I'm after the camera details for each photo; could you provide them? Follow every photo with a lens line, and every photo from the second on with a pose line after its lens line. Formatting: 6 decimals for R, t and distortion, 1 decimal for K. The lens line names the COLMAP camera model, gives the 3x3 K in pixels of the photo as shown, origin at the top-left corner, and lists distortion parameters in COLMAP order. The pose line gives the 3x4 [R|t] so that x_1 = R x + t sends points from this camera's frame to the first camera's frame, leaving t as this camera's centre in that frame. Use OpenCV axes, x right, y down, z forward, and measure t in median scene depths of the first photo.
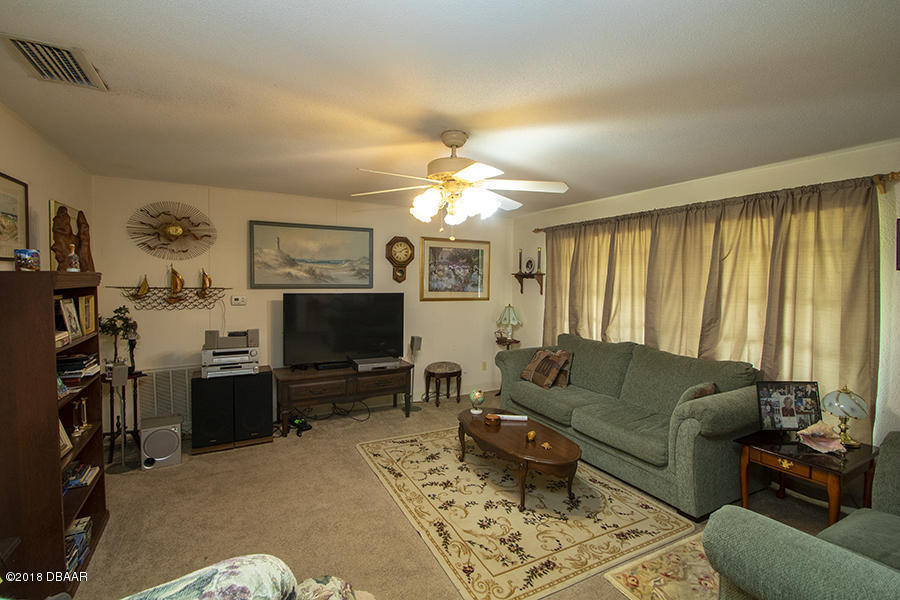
lens RADIAL K [[411.3, 0, 447.1], [0, 411.3, 292.9], [0, 0, 1]] dist [-0.016930, 0.002165]
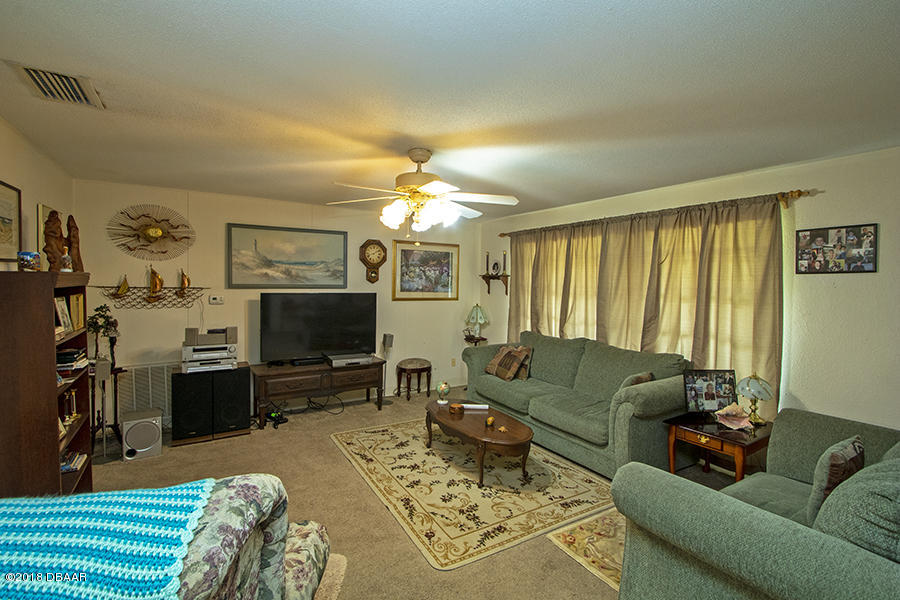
lens RADIAL K [[411.3, 0, 447.0], [0, 411.3, 293.0], [0, 0, 1]] dist [-0.016930, 0.002165]
pose [[0.998325, 0.002060, 0.057826, 0.022271], [-0.001962, 0.999997, -0.001758, 0.002931], [-0.057830, 0.001642, 0.998325, -0.101408]]
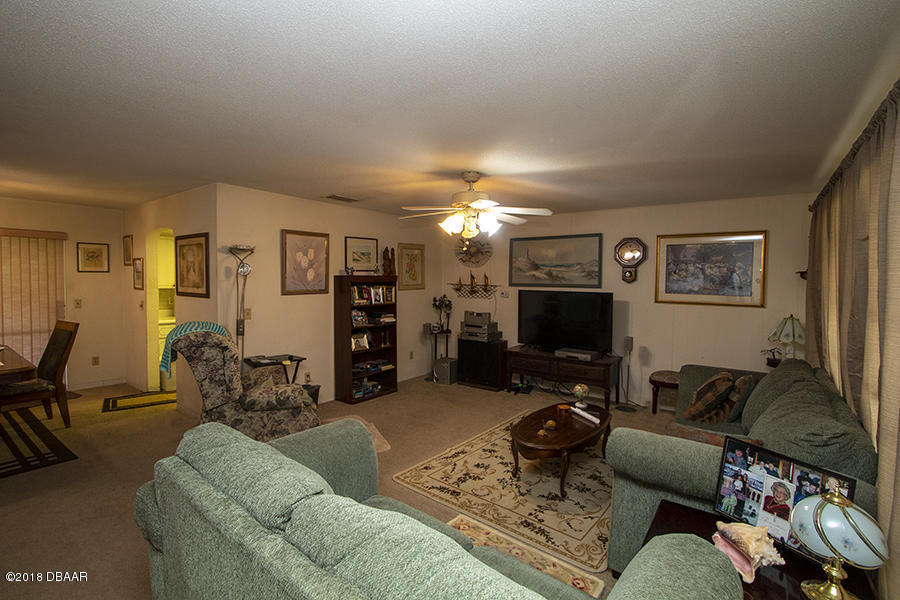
lens RADIAL K [[411.3, 0, 447.9], [0, 411.3, 292.8], [0, 0, 1]] dist [-0.016930, 0.002165]
pose [[0.404645, 0.026156, -0.914100, 1.018957], [-0.035839, 0.999277, 0.012728, 0.002597], [0.913771, 0.027610, 0.405290, 0.301576]]
